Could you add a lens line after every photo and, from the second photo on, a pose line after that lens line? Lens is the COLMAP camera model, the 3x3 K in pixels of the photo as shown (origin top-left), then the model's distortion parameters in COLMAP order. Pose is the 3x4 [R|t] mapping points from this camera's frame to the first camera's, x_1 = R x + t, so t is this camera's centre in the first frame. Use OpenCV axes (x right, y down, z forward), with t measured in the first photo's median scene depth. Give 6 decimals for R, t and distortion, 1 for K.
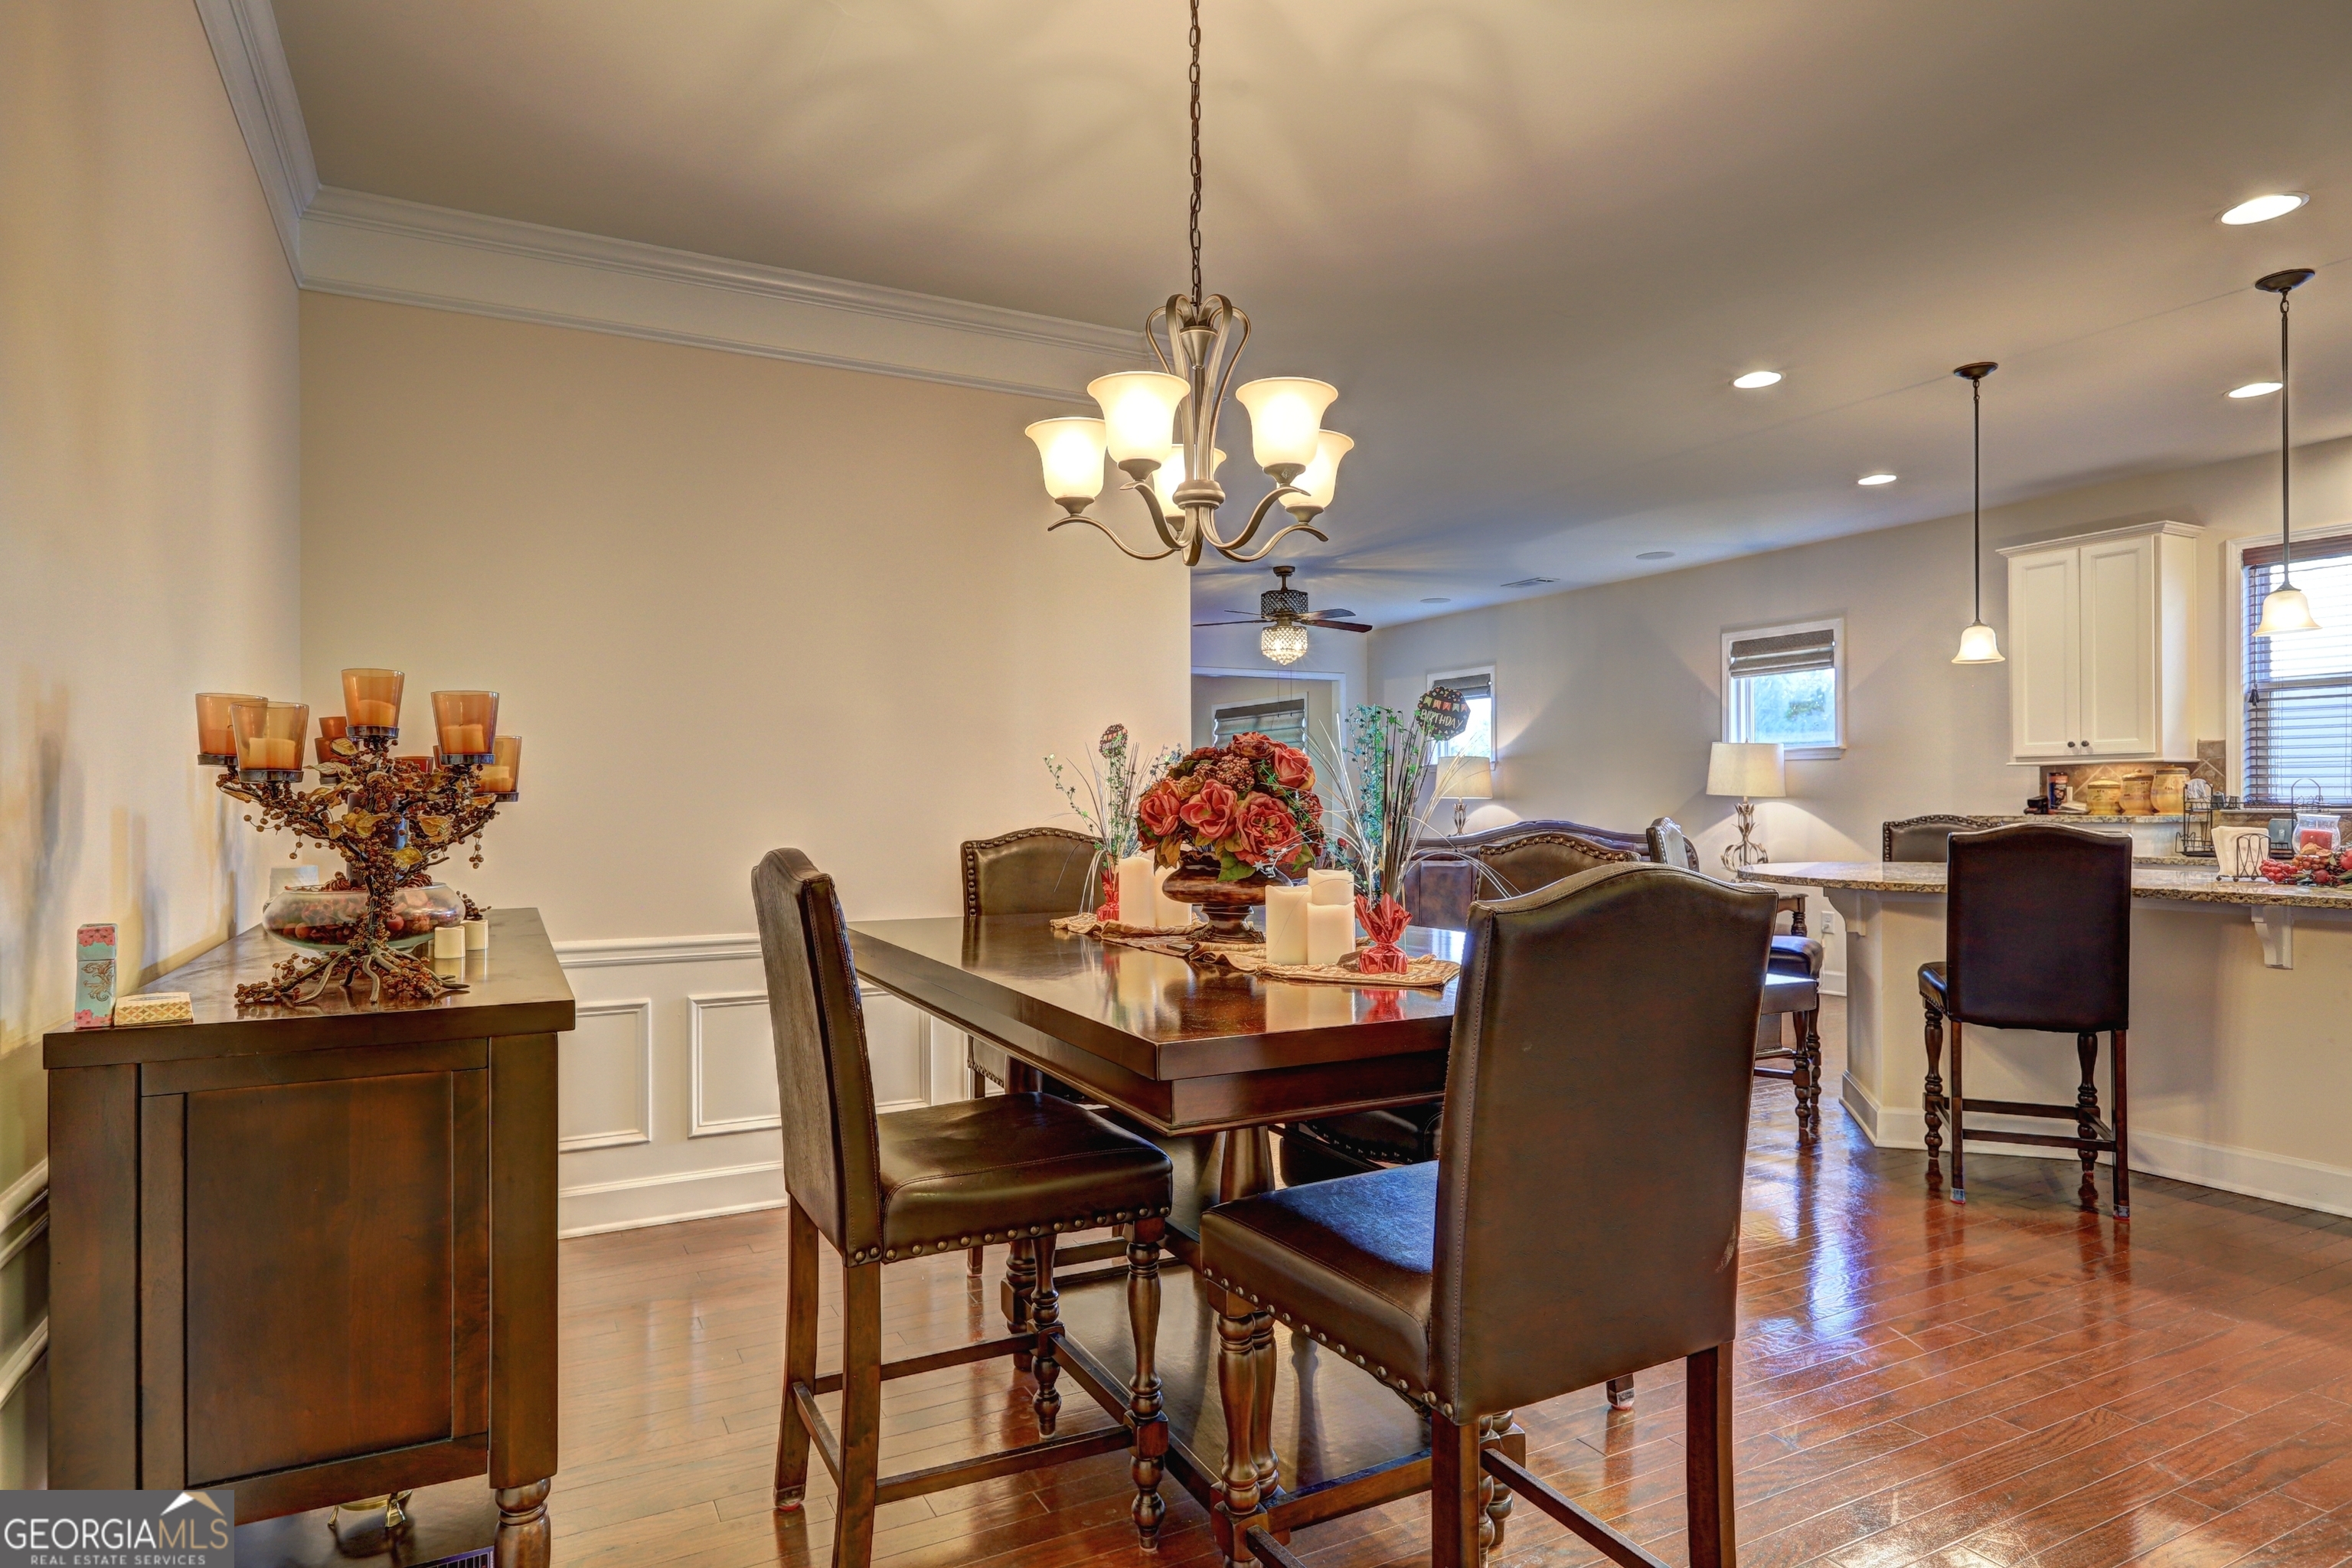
lens RADIAL K [[1298.1, 0, 1175.6], [0, 1298.1, 795.1], [0, 0, 1]] dist [0.006116, 0.001019]
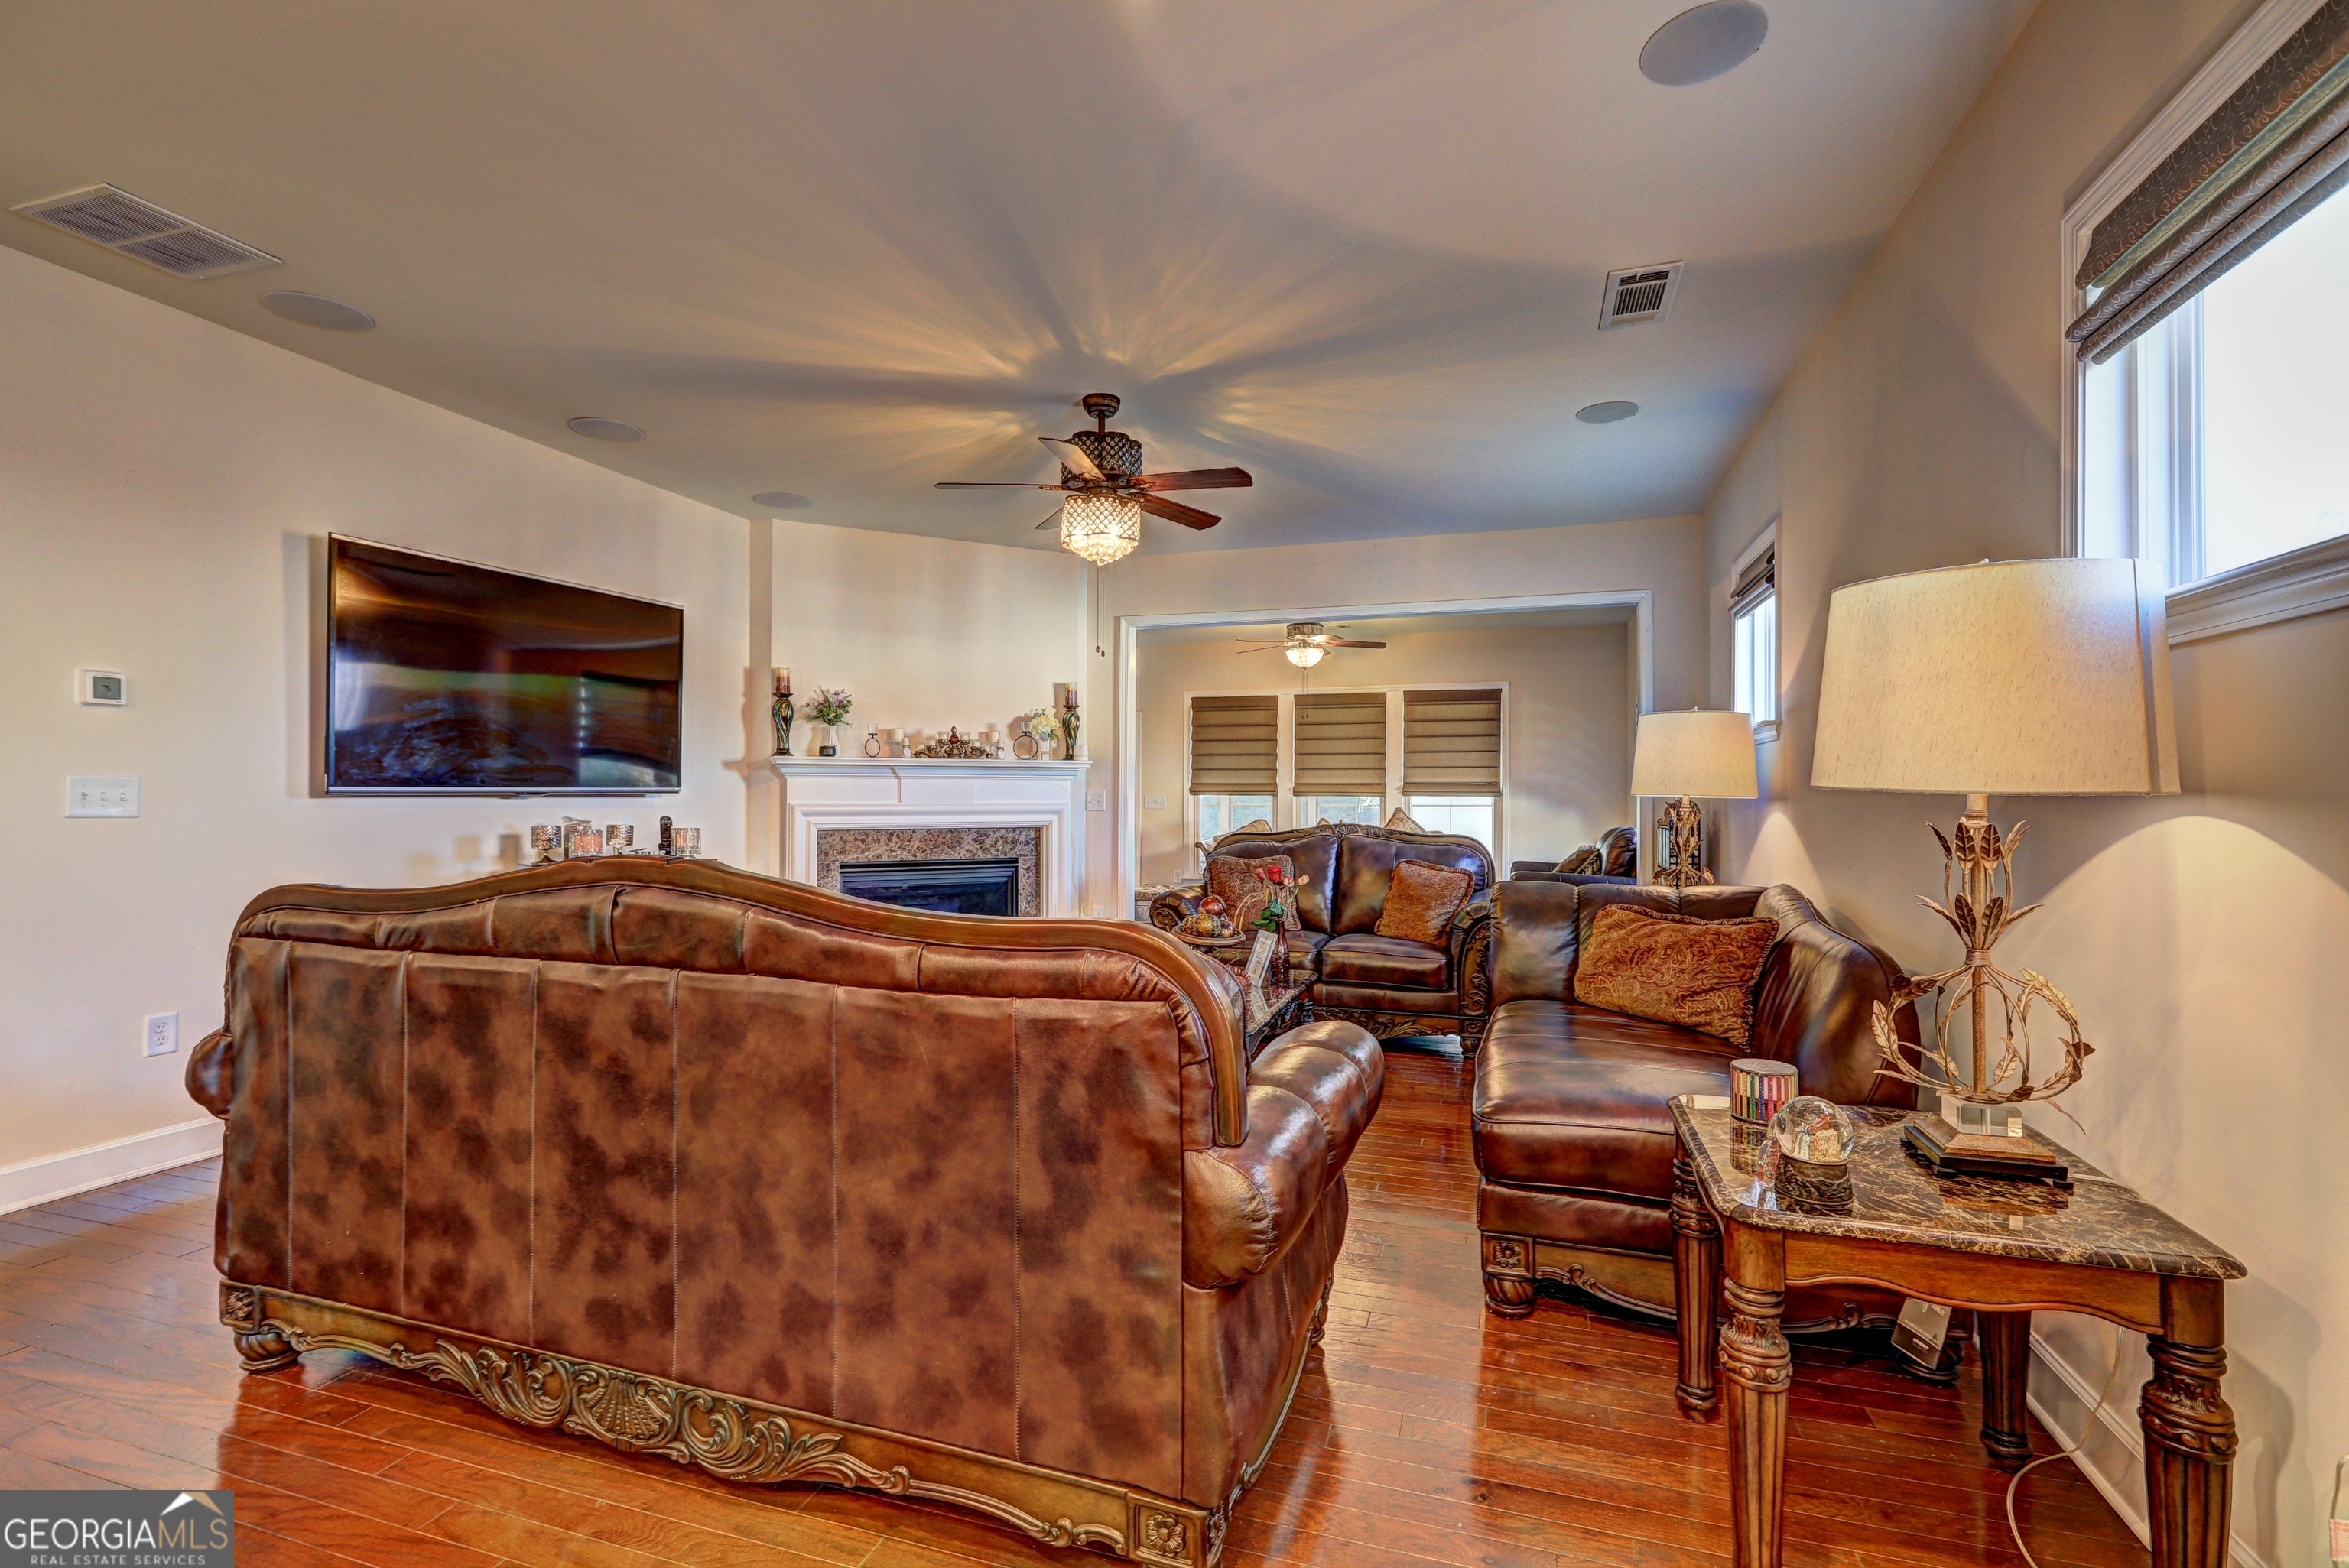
lens RADIAL K [[1061.6, 0, 1175.5], [0, 1061.6, 789.2], [0, 0, 1]] dist [-0.003791, 0.000080]
pose [[0.692728, 0.001601, -0.721197, 0.631429], [-0.003608, 0.999993, -0.001246, 0.001711], [0.721190, 0.003465, 0.692729, 0.981455]]
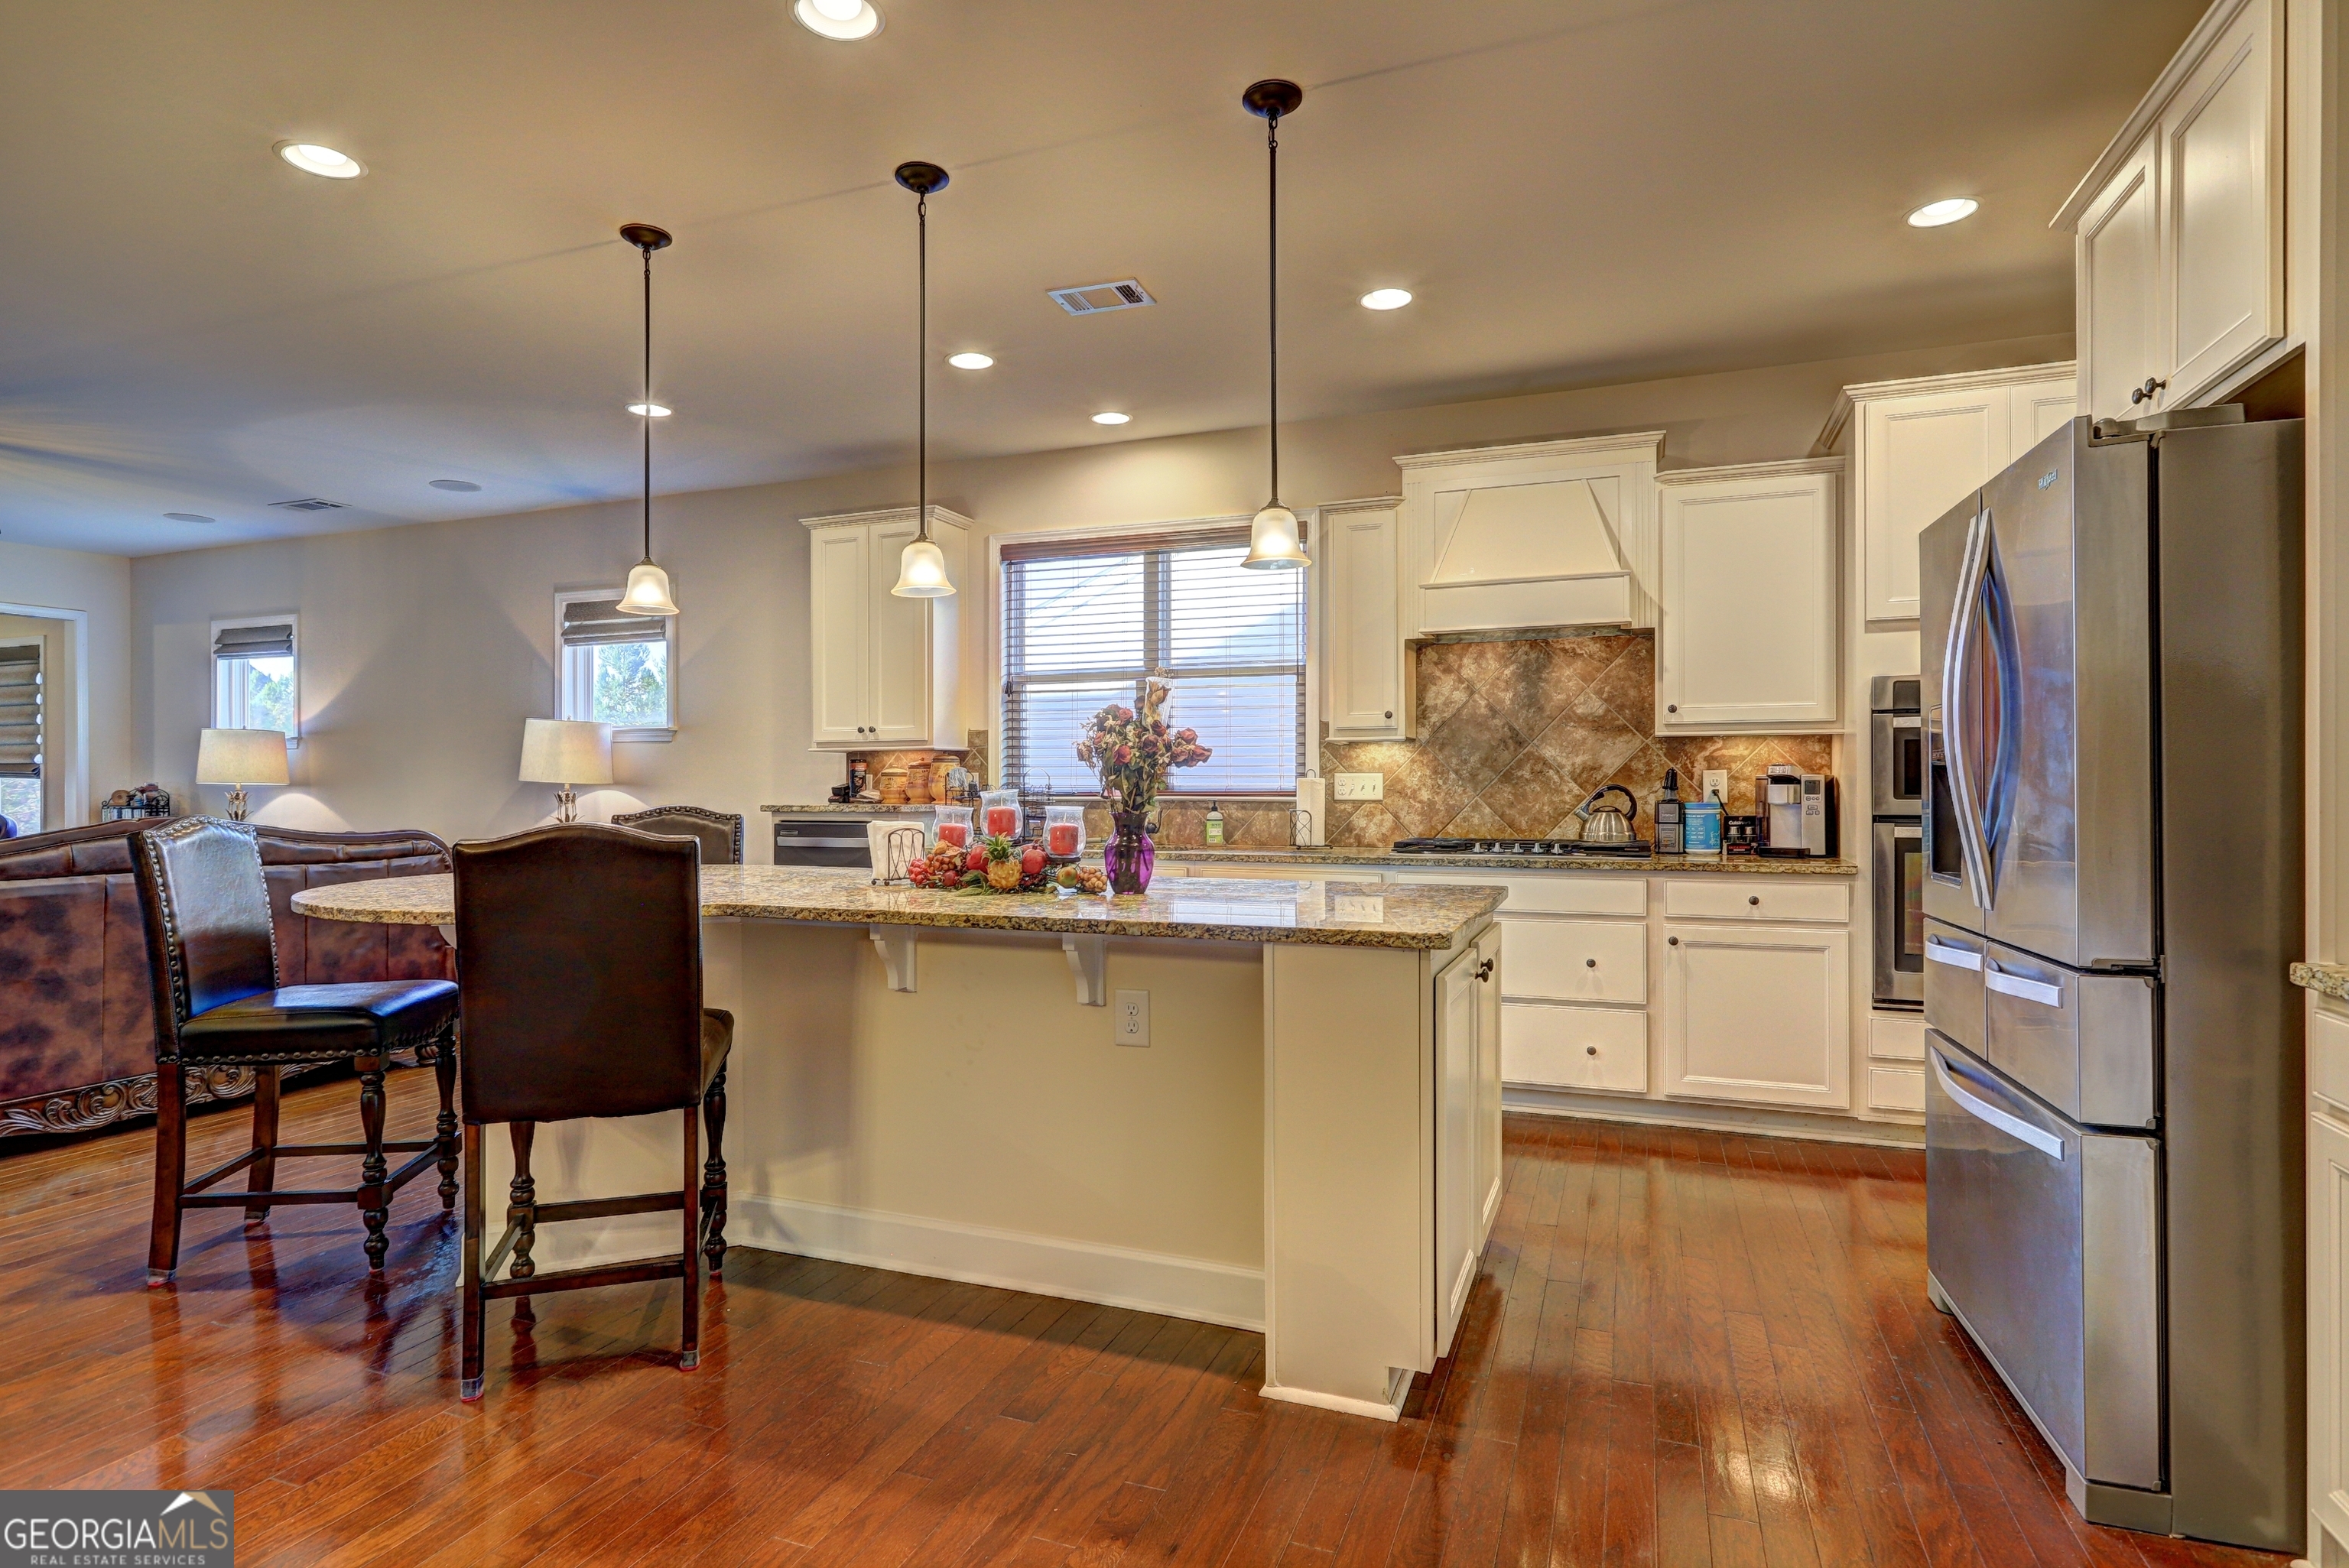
lens RADIAL K [[1193.9, 0, 1176.5], [0, 1193.9, 777.3], [0, 0, 1]] dist [-0.001361, 0.000424]
pose [[0.752596, 0.006934, 0.658446, 0.295145], [-0.004246, 0.999975, -0.005678, -0.000240], [-0.658469, 0.001478, 0.752606, 0.195069]]
